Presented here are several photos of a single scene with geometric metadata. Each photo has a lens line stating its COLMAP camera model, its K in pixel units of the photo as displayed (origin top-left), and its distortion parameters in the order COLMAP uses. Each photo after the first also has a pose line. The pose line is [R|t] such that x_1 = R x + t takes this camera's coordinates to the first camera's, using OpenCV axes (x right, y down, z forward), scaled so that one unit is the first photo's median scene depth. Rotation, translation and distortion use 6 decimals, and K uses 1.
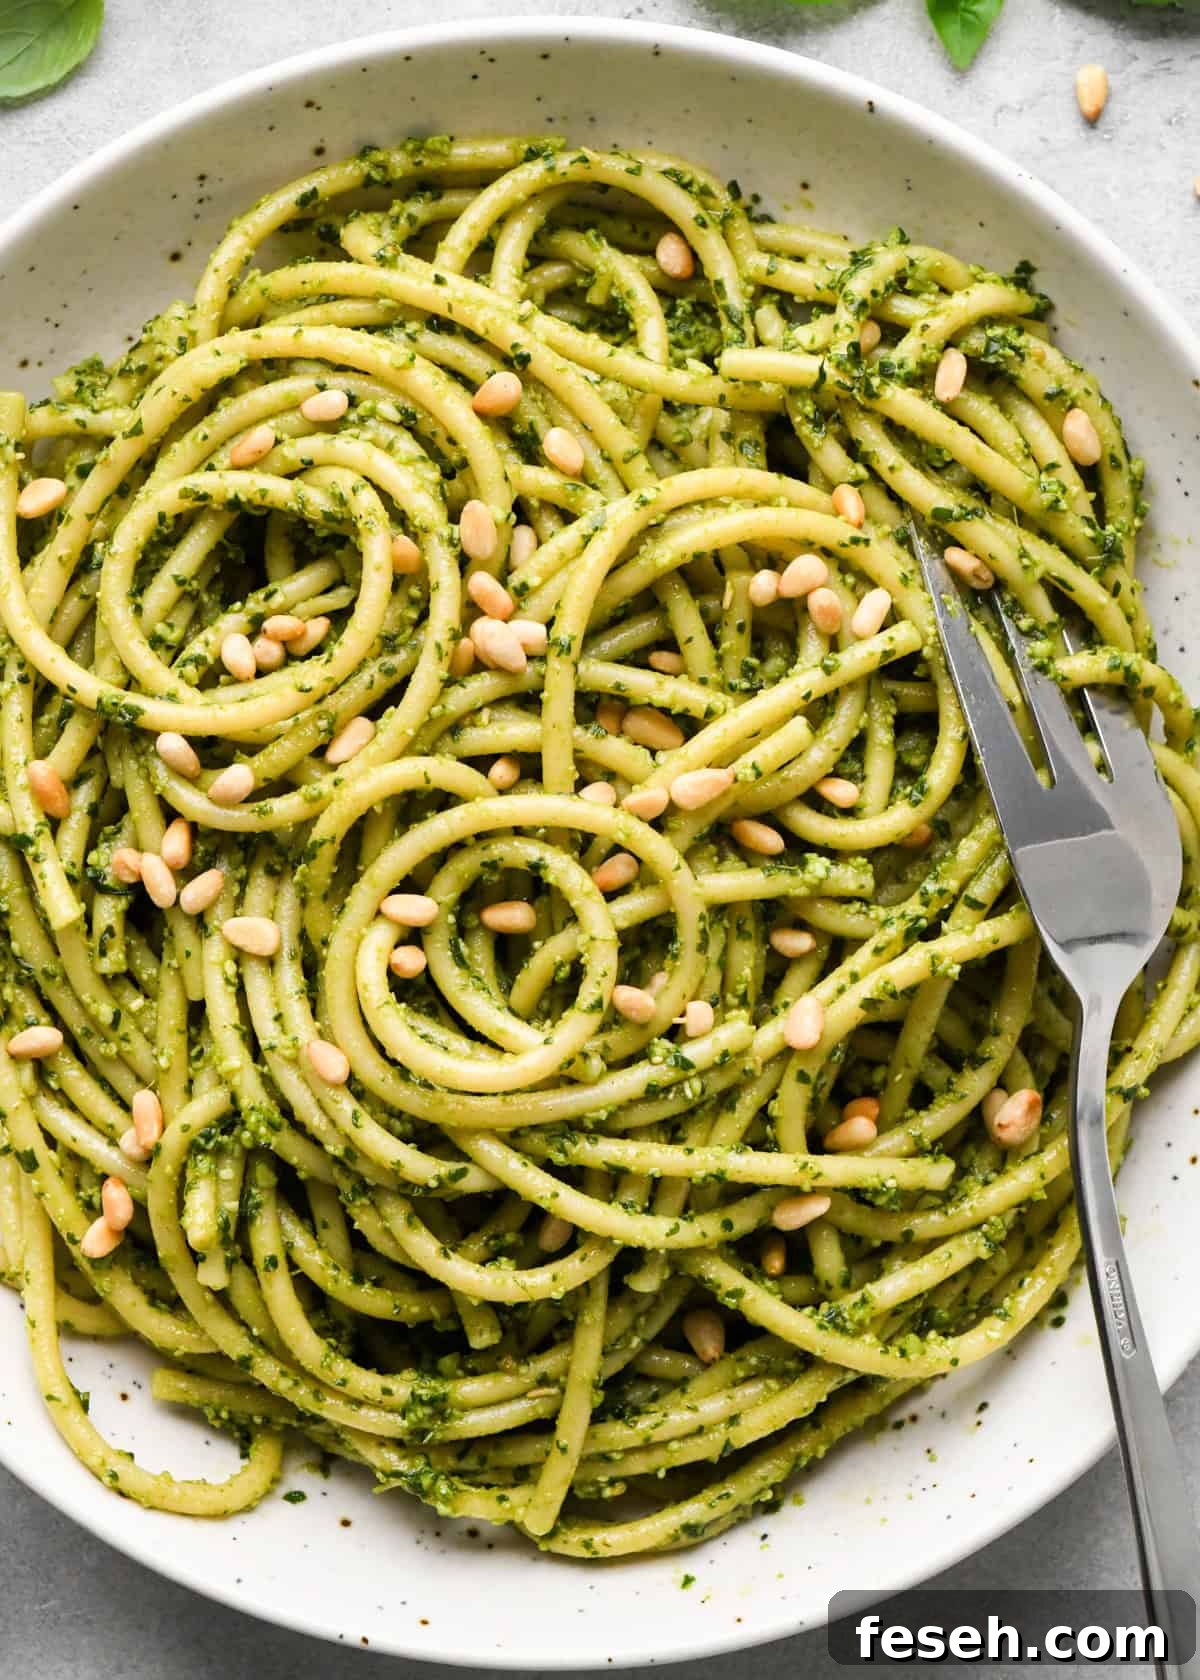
lens RADIAL K [[2902.8, 0, 600.0], [0, 2902.8, 840.0], [0, 0, 1]] dist [0.007703, -0.143621]
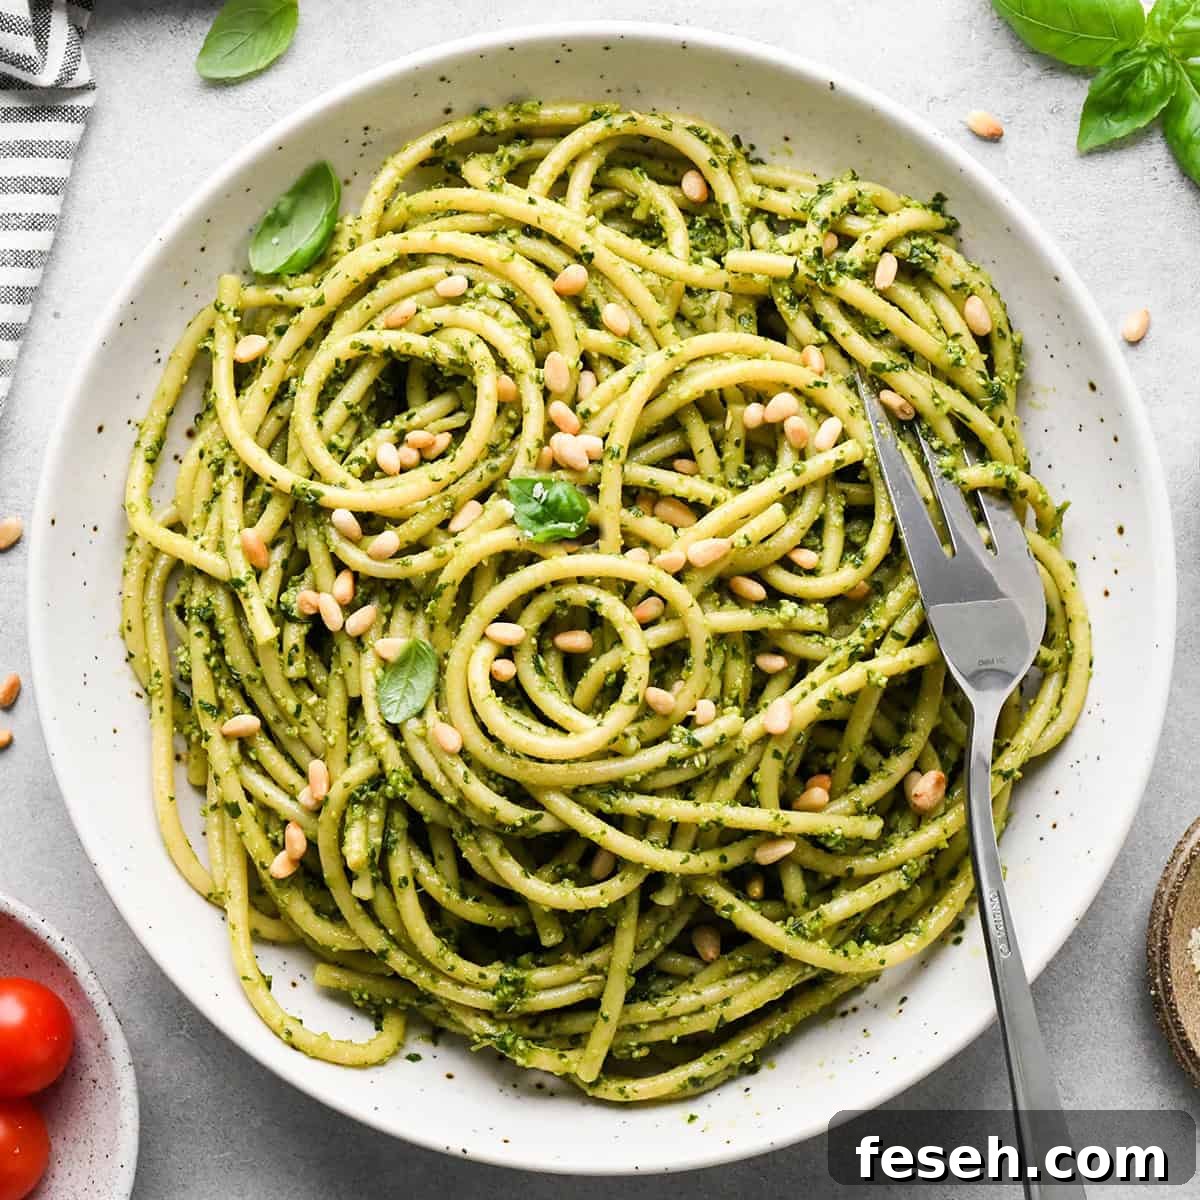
lens RADIAL K [[2674.8, 0, 600.0], [0, 2674.8, 600.0], [0, 0, 1]] dist [-0.013803, -0.329983]
pose [[0.999870, 0.013689, -0.008522, -0.007228], [-0.014052, 0.998930, -0.044068, 0.063373], [0.007910, 0.044182, 0.998992, -0.318842]]
